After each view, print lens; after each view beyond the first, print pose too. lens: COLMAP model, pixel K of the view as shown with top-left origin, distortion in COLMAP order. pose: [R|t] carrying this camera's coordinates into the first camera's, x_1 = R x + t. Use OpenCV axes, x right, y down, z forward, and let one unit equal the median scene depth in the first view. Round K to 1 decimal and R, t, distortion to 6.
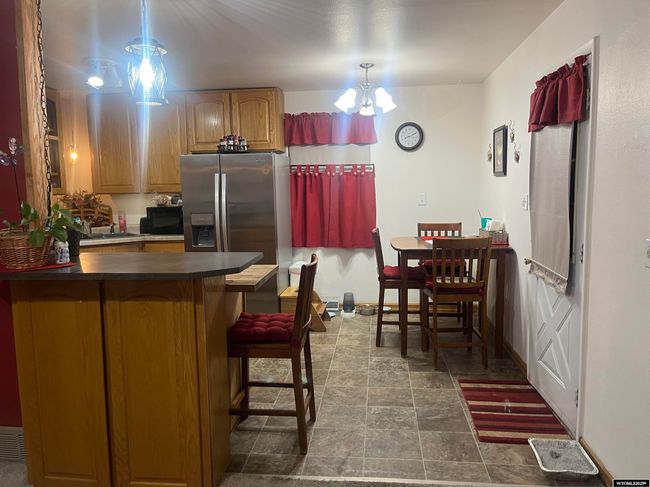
lens RADIAL K [[503.2, 0, 325.0], [0, 503.2, 243.5], [0, 0, 1]] dist [0.000555, 0.000689]
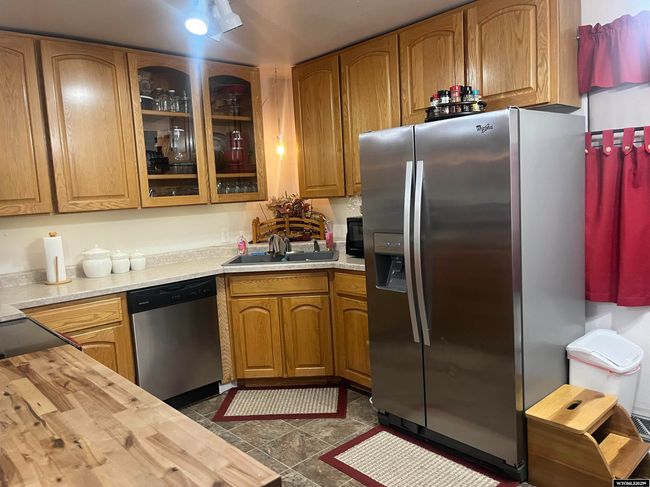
lens RADIAL K [[490.2, 0, 325.0], [0, 490.2, 243.5], [0, 0, 1]] dist [0.003478, -0.004213]
pose [[0.754641, 0.043772, -0.654676, 0.054727], [-0.027242, 0.999002, 0.035392, -0.058184], [0.655572, -0.008874, 0.755081, 0.472628]]
